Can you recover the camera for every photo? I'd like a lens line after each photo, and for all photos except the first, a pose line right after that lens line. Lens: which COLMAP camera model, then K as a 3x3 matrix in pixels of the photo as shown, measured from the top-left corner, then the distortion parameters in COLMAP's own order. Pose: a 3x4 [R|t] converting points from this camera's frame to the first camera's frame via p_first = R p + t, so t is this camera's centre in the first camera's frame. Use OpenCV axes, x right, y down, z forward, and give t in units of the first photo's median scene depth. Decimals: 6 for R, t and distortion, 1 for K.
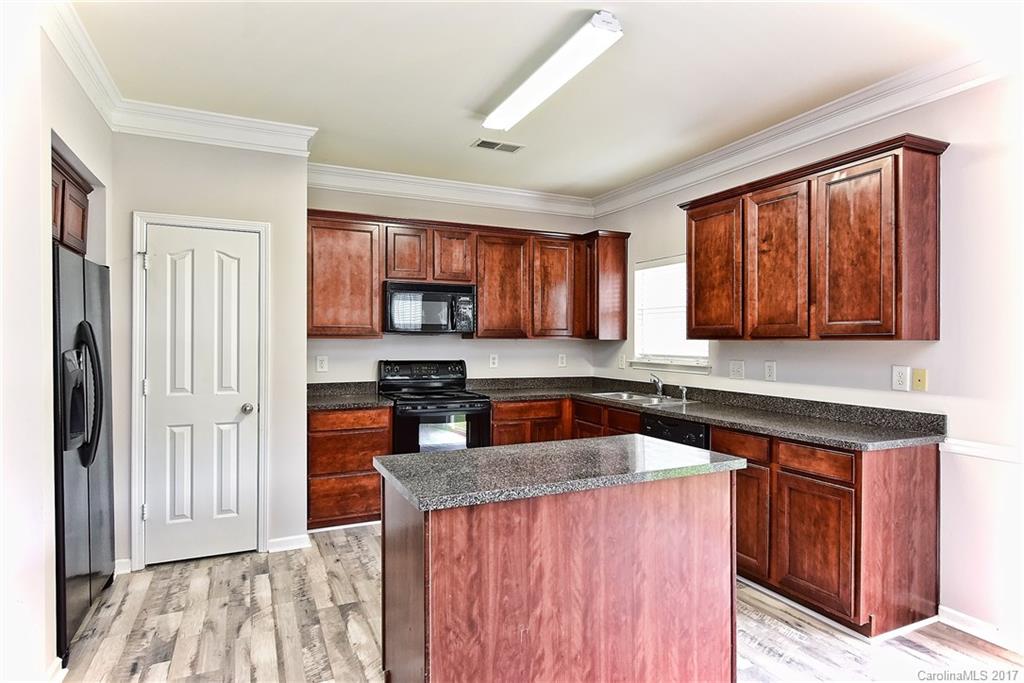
lens RADIAL K [[557.6, 0, 512.2], [0, 557.6, 342.2], [0, 0, 1]] dist [0.003402, -0.000316]
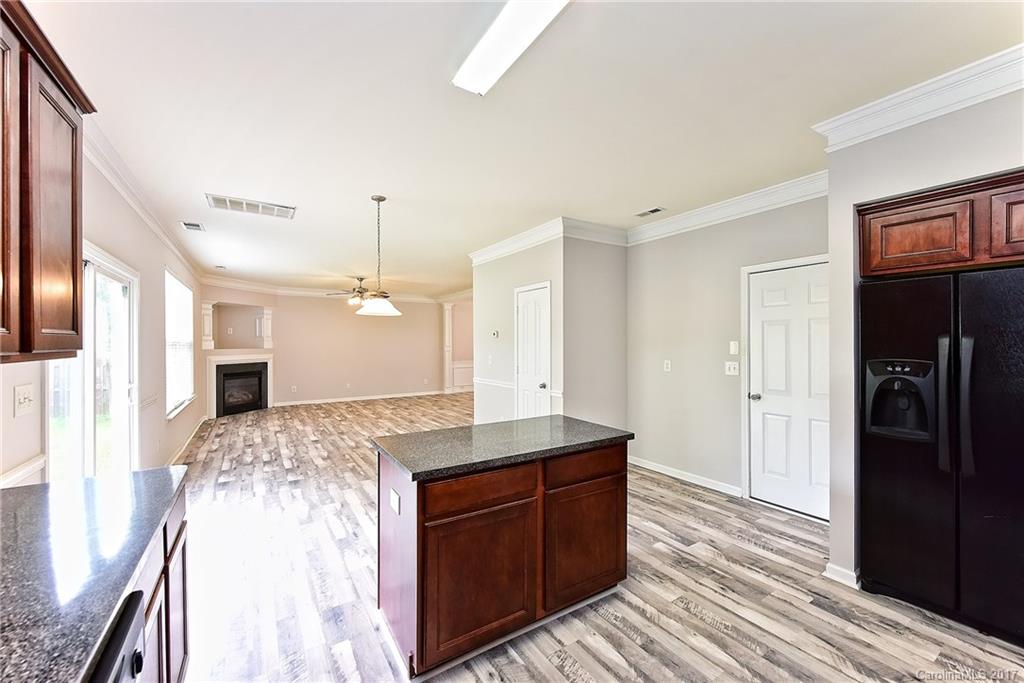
lens RADIAL K [[404.8, 0, 512.2], [0, 404.8, 341.9], [0, 0, 1]] dist [0.002900, -0.001549]
pose [[-0.992120, 0.001014, -0.125284, 0.136084], [0.000511, 0.999992, 0.004050, -0.022808], [0.125287, 0.003954, -0.992113, 1.418502]]
